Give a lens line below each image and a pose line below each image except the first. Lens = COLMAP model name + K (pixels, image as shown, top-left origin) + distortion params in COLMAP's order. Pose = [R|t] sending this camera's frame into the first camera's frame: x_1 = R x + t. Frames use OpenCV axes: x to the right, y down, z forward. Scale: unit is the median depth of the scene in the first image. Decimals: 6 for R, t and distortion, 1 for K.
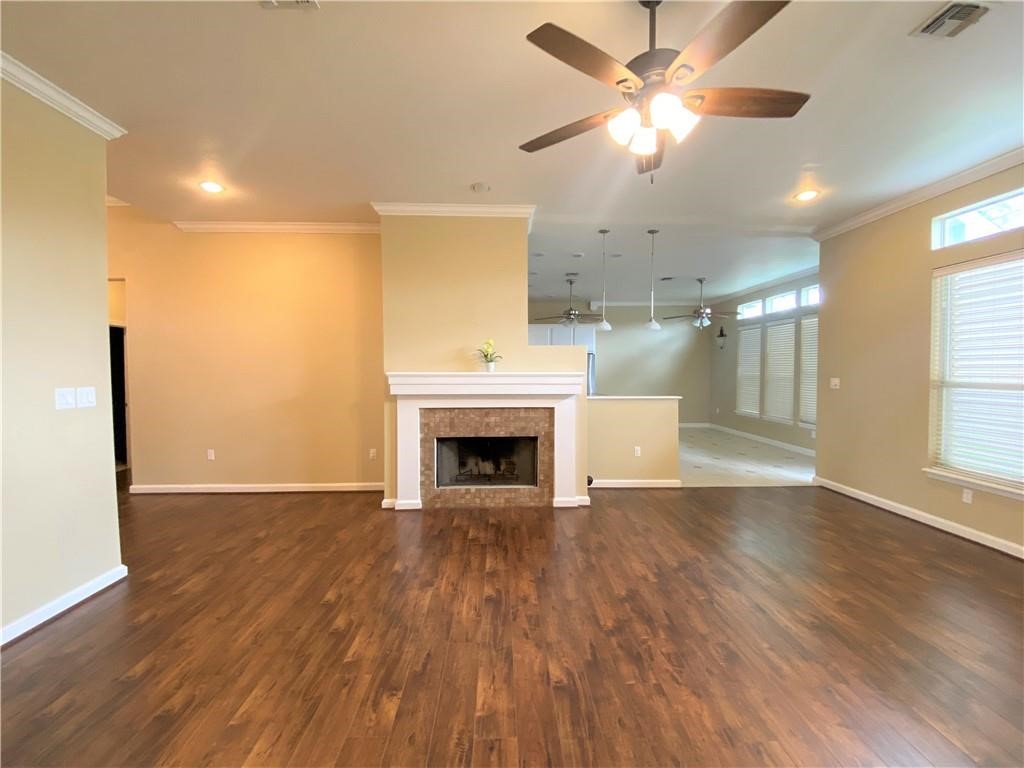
lens RADIAL K [[421.1, 0, 515.6], [0, 421.1, 377.2], [0, 0, 1]] dist [0.004432, -0.008958]
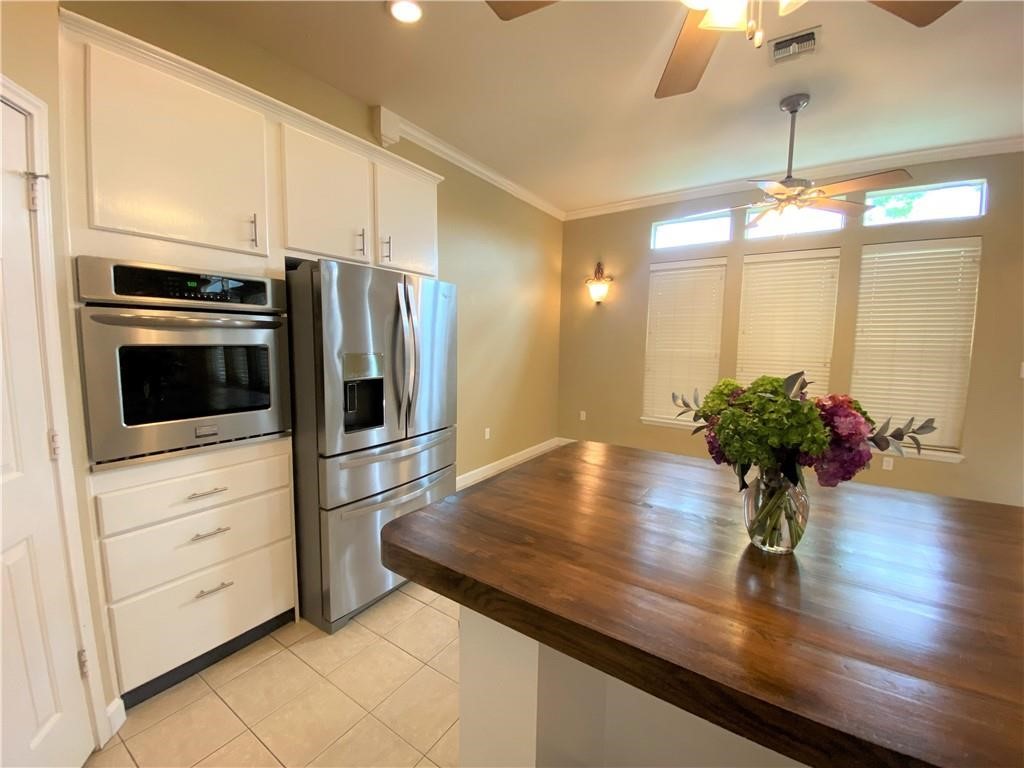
lens RADIAL K [[421.1, 0, 513.7], [0, 421.1, 381.9], [0, 0, 1]] dist [0.004432, -0.008958]
pose [[0.602088, -0.074415, 0.794955, -0.036421], [0.006384, 0.996064, 0.088405, -0.034923], [-0.798404, -0.048152, 0.600193, 1.713129]]
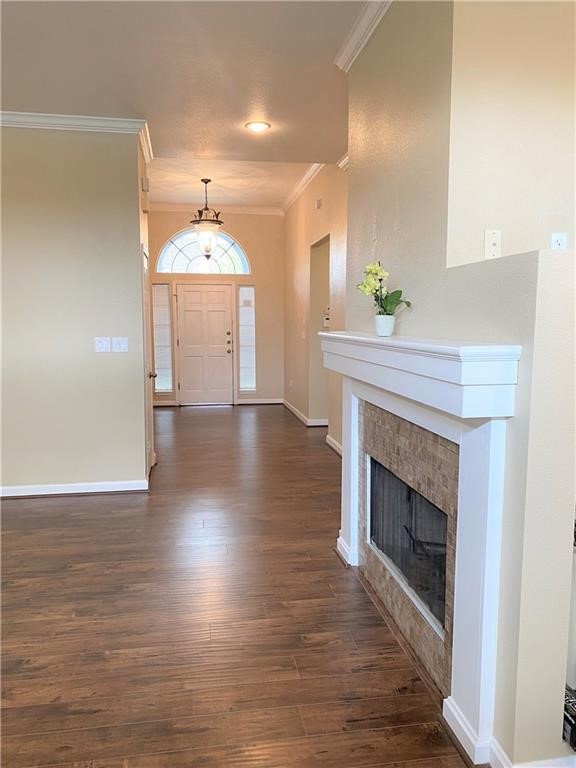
lens RADIAL K [[585.6, 0, 290.7], [0, 585.6, 381.8], [0, 0, 1]] dist [-0.005979, -0.001810]
pose [[0.127731, 0.101385, -0.986613, 0.544223], [-0.034781, 0.994608, 0.097703, -0.021851], [0.991199, 0.021836, 0.130568, 0.802413]]
